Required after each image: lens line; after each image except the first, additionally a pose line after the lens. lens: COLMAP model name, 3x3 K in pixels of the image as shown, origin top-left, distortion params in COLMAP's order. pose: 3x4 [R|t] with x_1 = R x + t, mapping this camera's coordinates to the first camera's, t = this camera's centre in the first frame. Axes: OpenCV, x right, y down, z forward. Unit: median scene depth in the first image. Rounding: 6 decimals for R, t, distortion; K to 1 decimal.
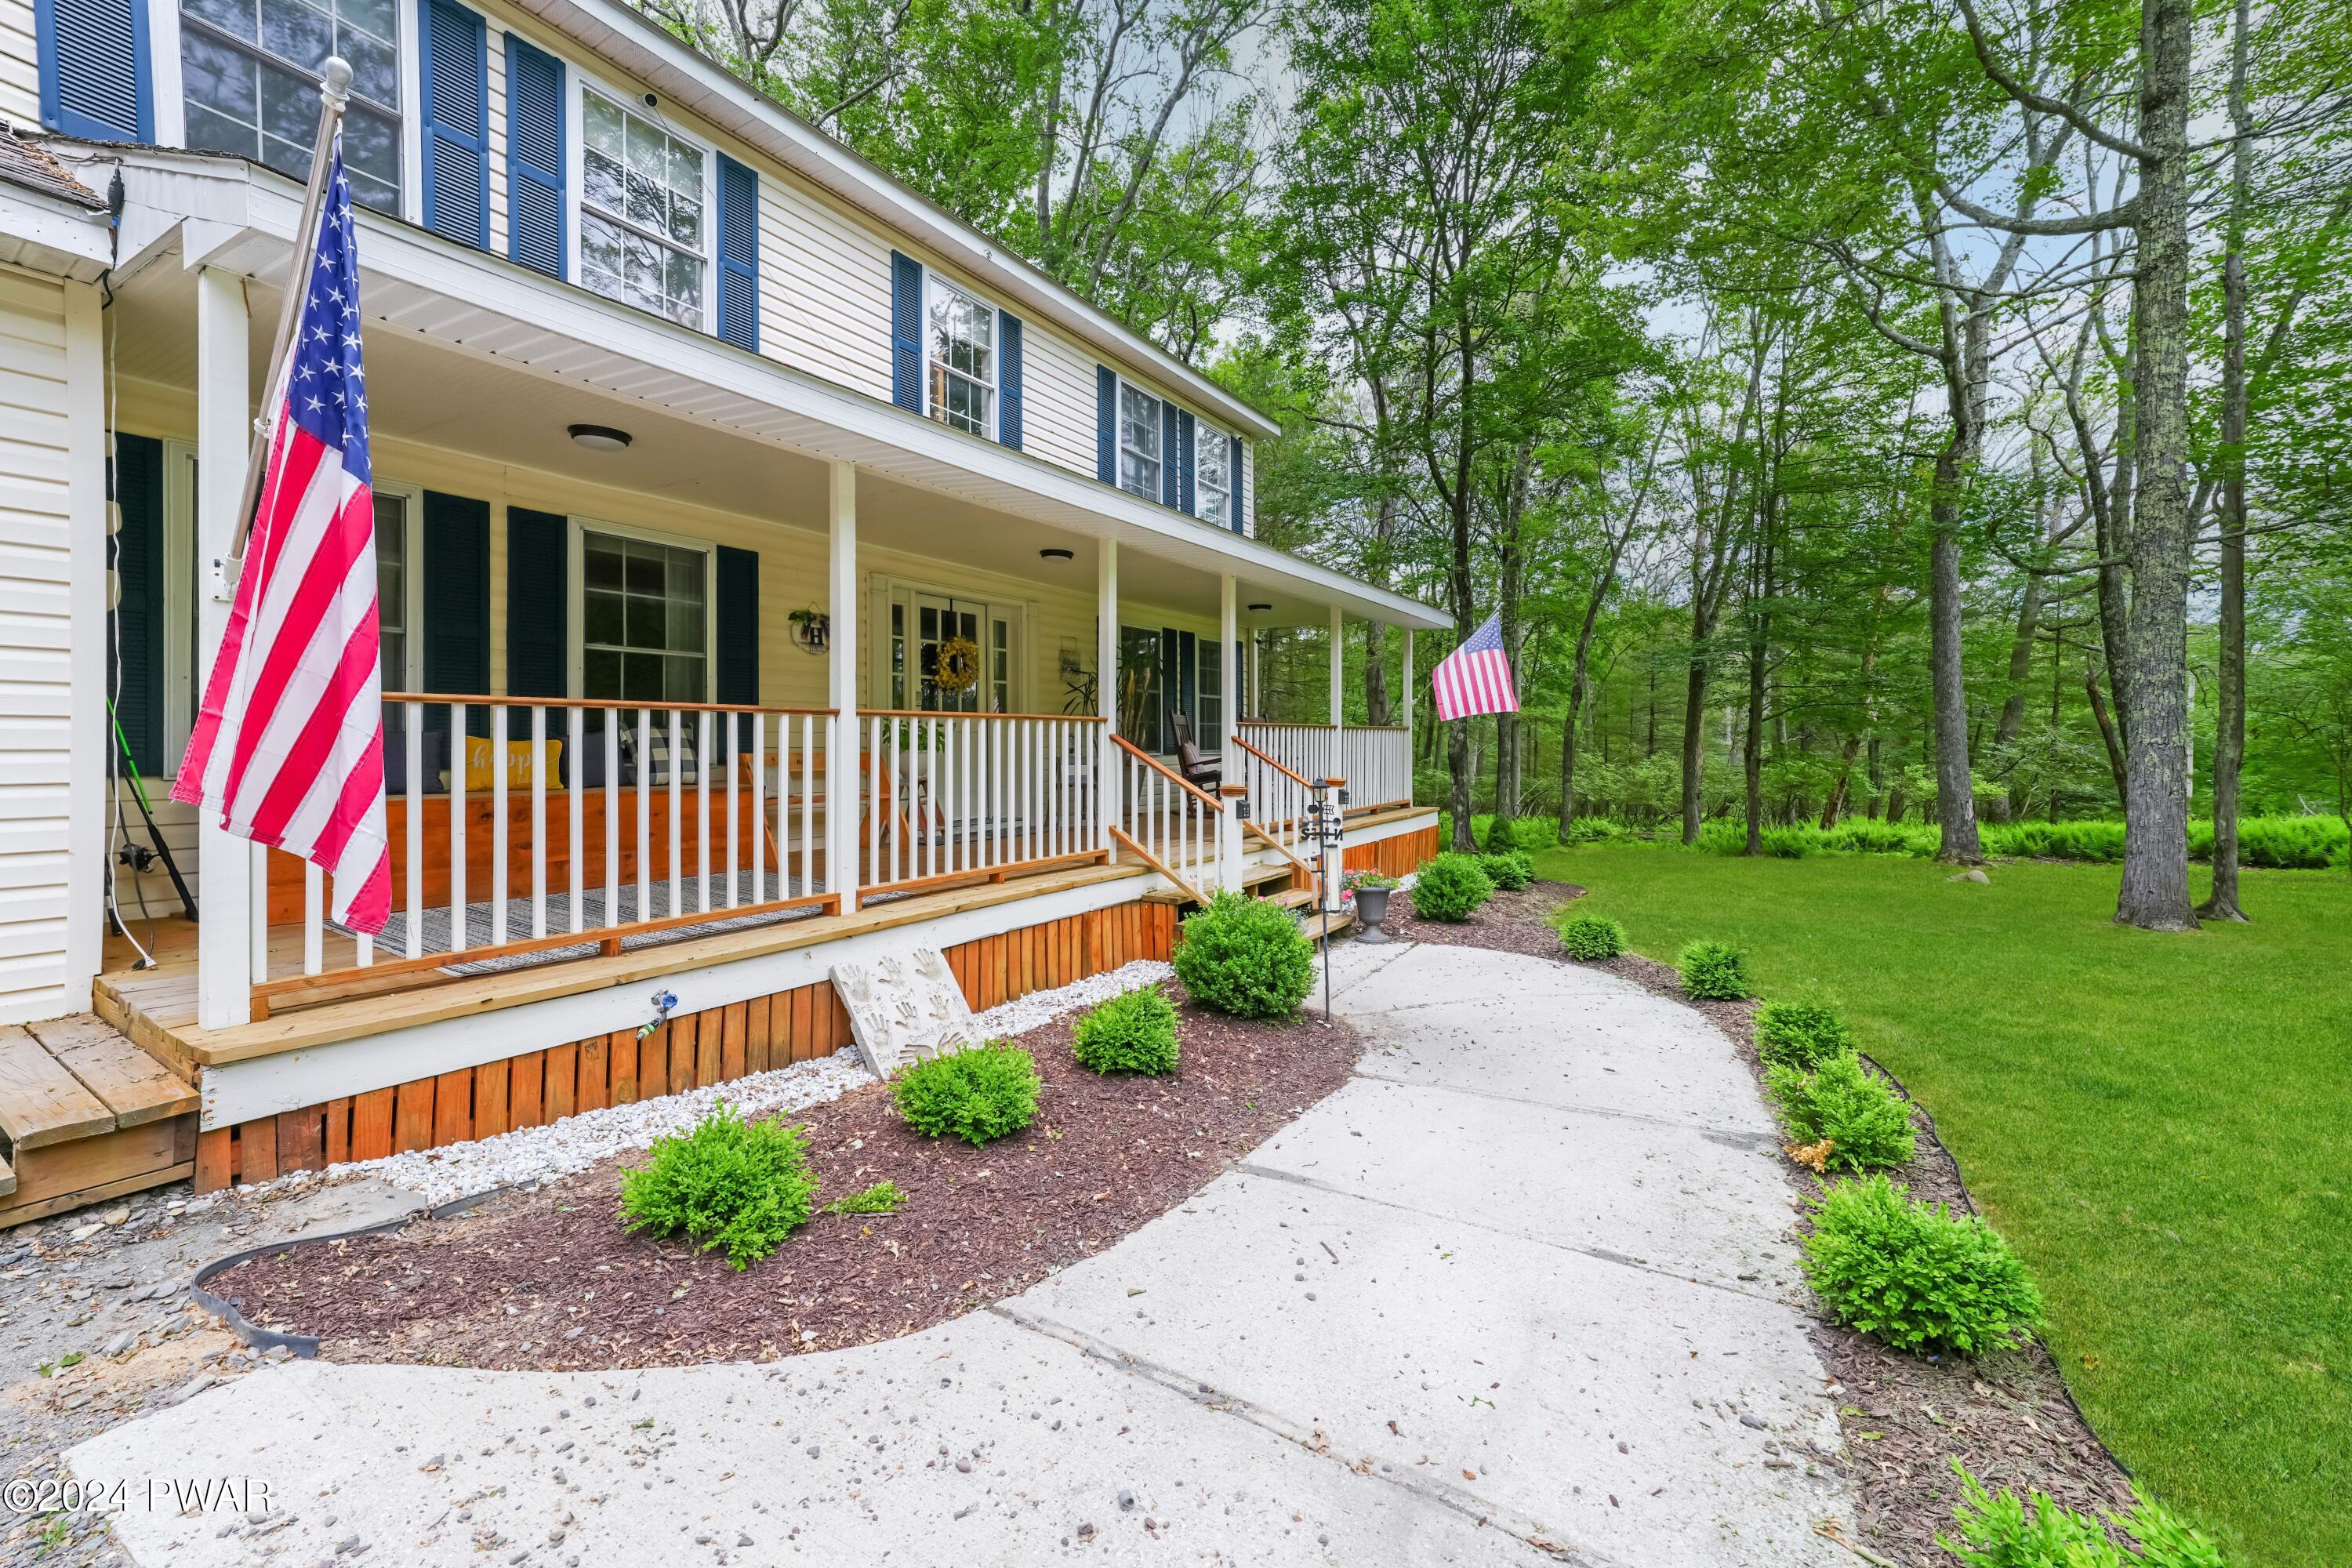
lens RADIAL K [[925.5, 0, 1177.5], [0, 925.5, 738.5], [0, 0, 1]] dist [-0.000752, -0.000075]
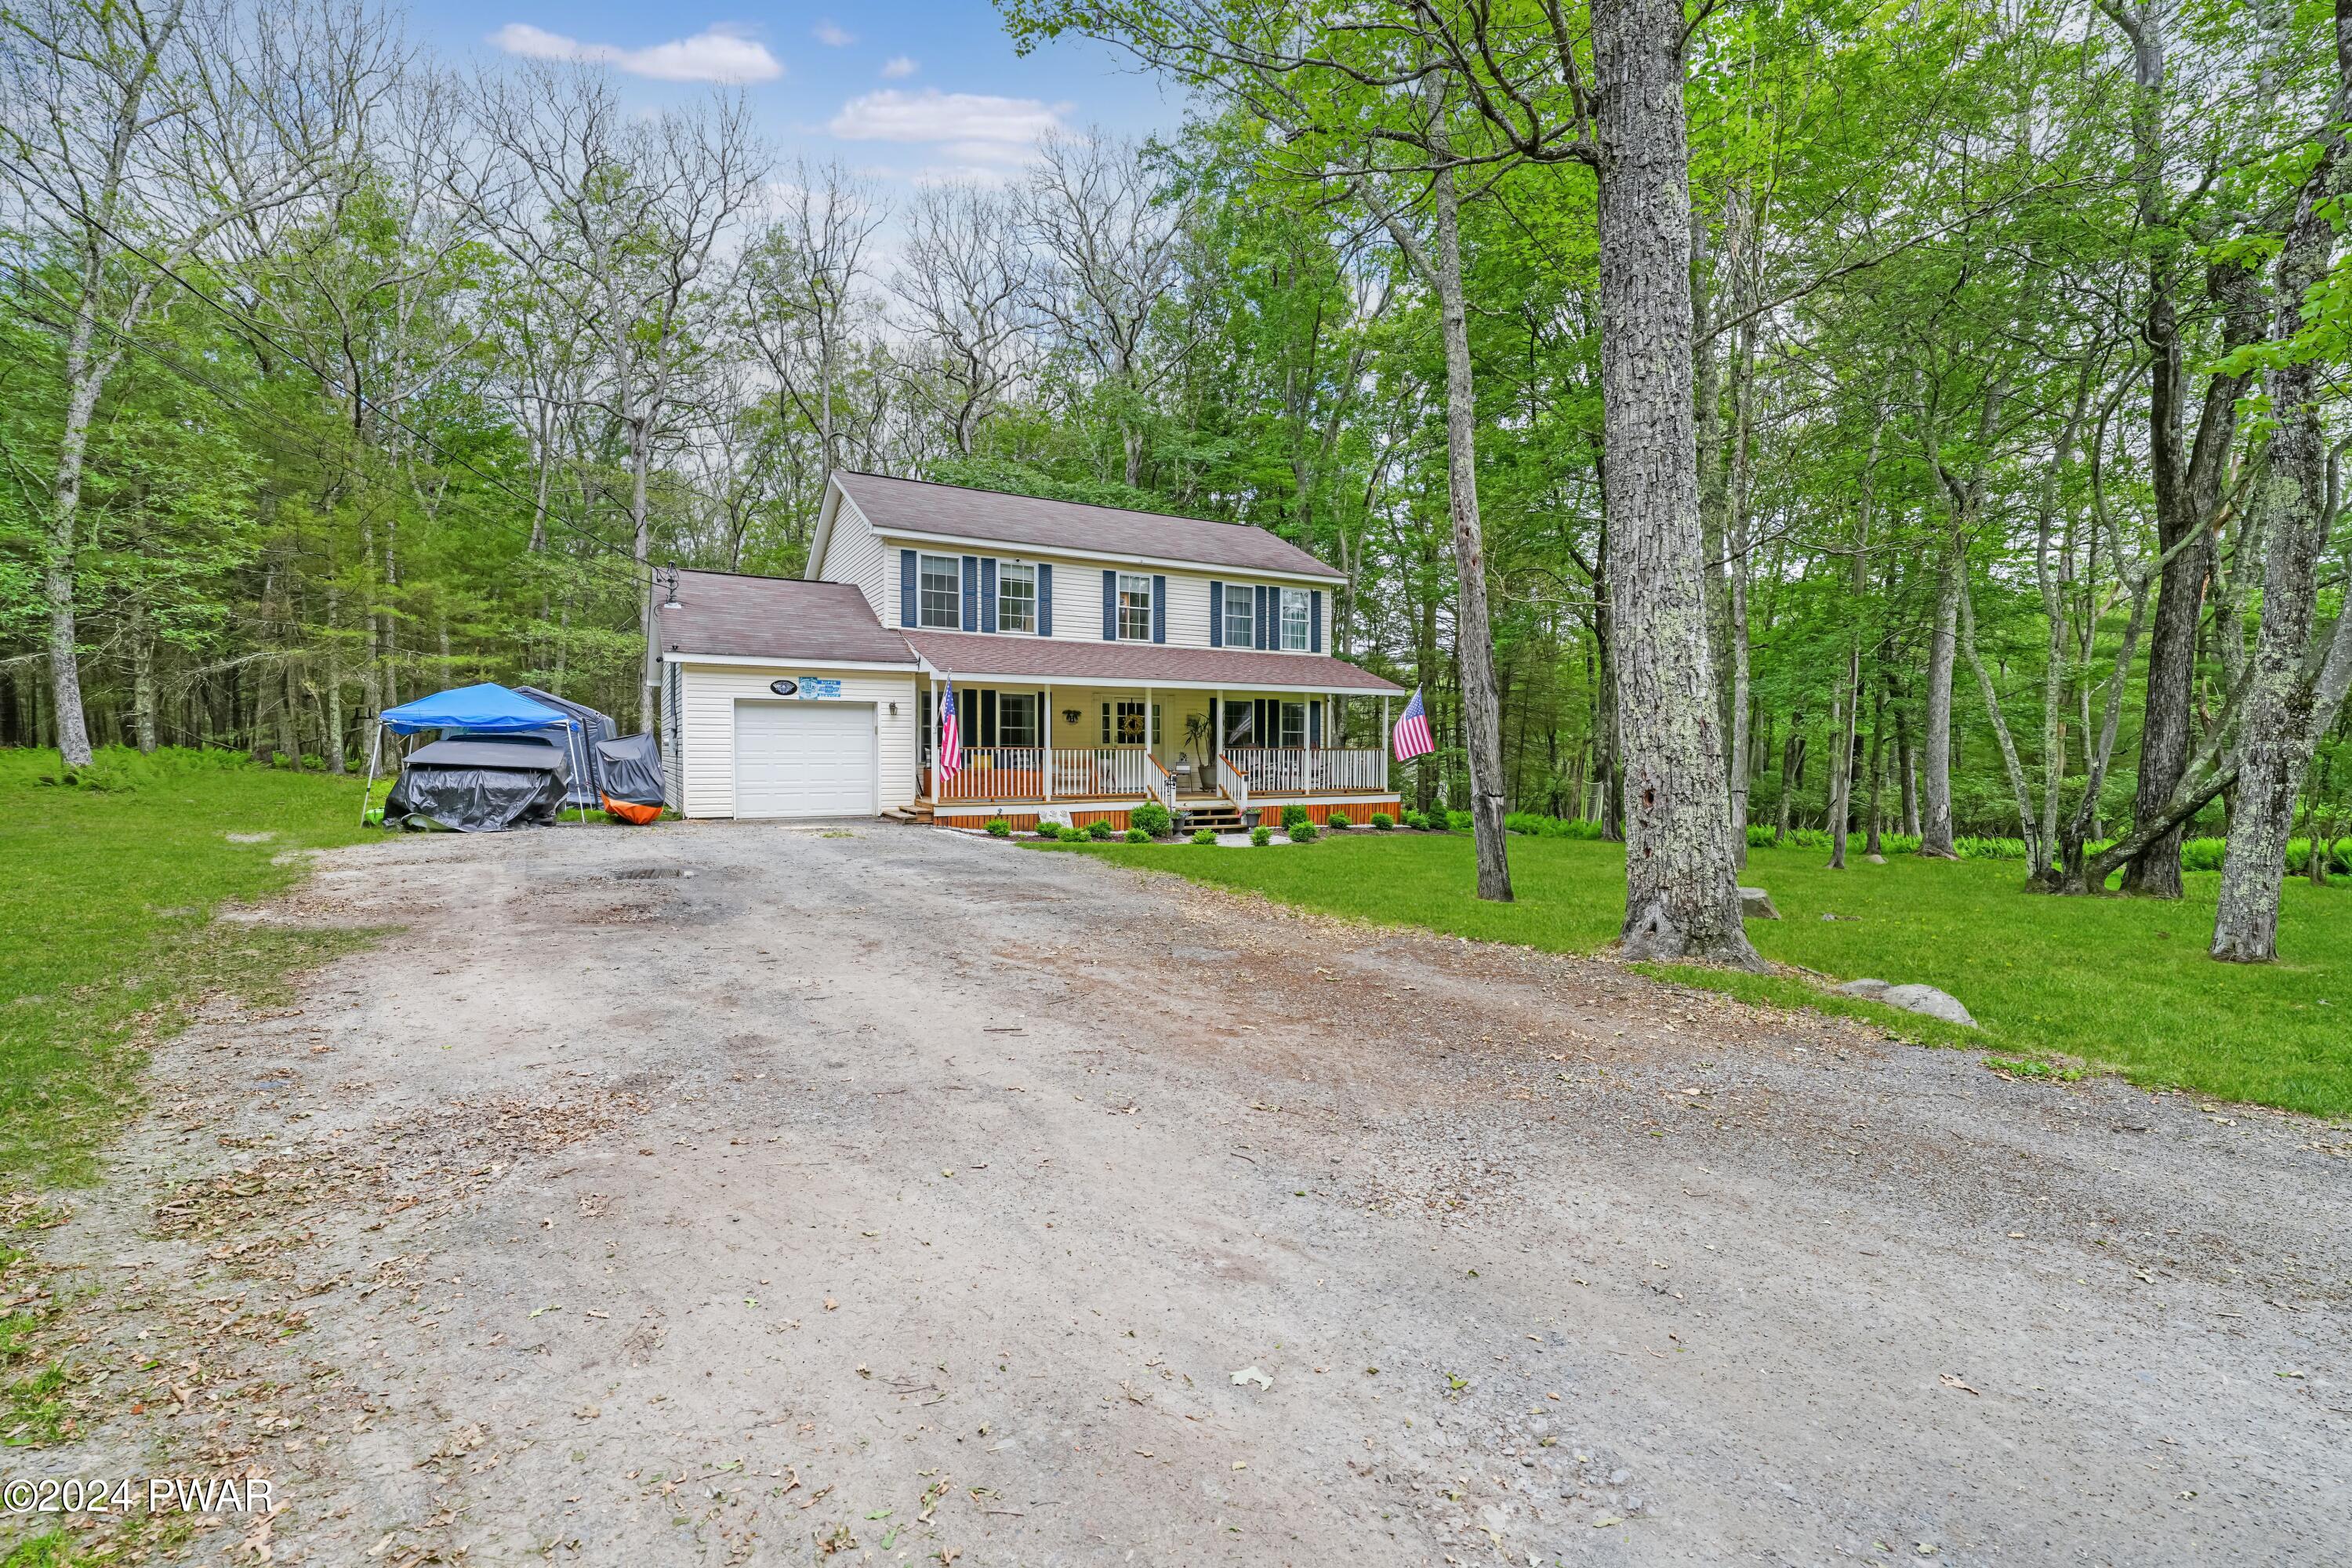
lens RADIAL K [[1033.2, 0, 1176.0], [0, 1033.2, 784.0], [0, 0, 1]] dist [-0.001986, -0.000213]
pose [[0.878336, 0.026579, -0.477305, 1.490069], [-0.008131, 0.999139, 0.040675, -0.042805], [0.477975, -0.031845, 0.877796, -1.737362]]
